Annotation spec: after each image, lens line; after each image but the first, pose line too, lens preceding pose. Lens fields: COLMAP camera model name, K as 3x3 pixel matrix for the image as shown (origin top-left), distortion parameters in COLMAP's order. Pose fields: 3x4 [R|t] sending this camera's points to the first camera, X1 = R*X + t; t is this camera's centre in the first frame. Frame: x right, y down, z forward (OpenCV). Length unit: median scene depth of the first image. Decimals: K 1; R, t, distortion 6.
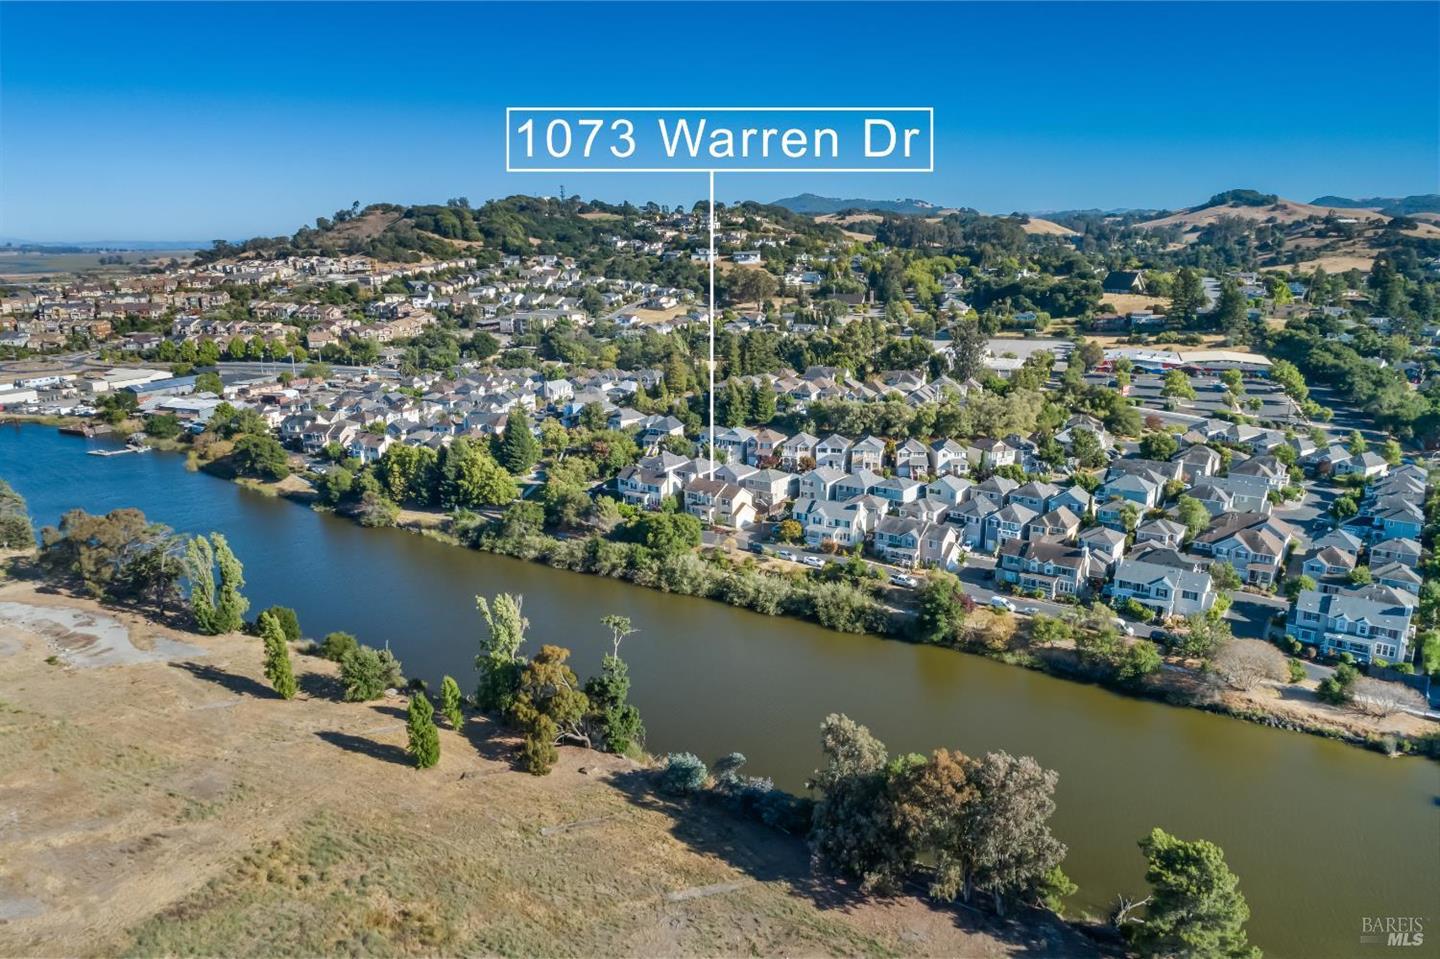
lens RADIAL K [[978.9, 0, 723.8], [0, 978.9, 478.4], [0, 0, 1]] dist [-0.001540, 0.010691]
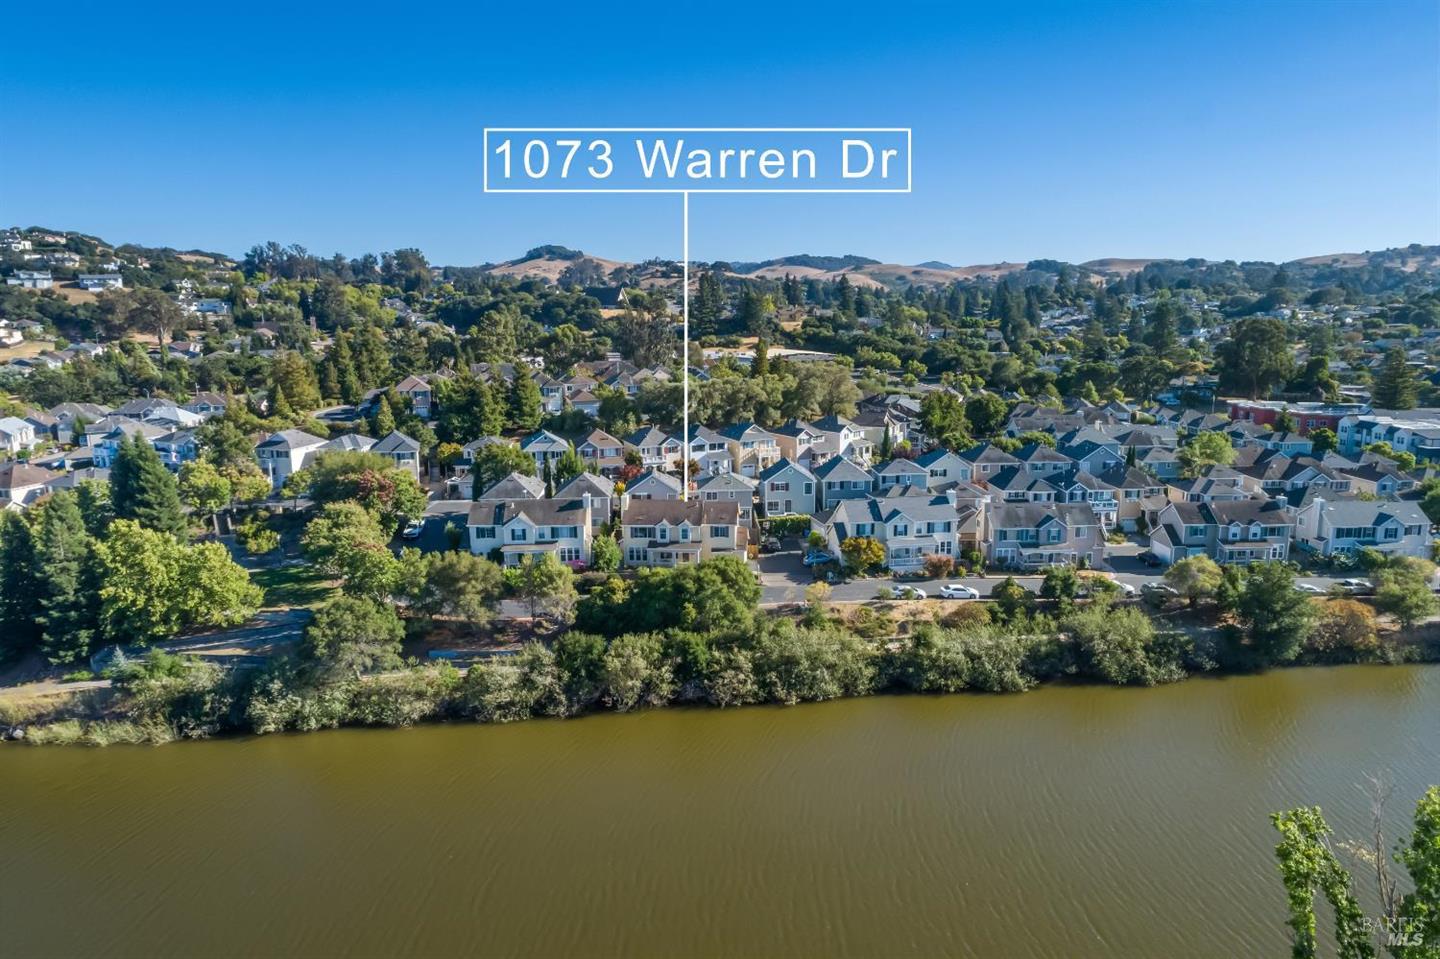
lens RADIAL K [[978.9, 0, 723.8], [0, 978.9, 478.4], [0, 0, 1]] dist [-0.001540, 0.010691]
pose [[0.777952, -0.116010, 0.617522, -0.313884], [0.152924, 0.988213, -0.007004, -0.001253], [-0.609431, 0.099883, 0.786523, 0.500454]]
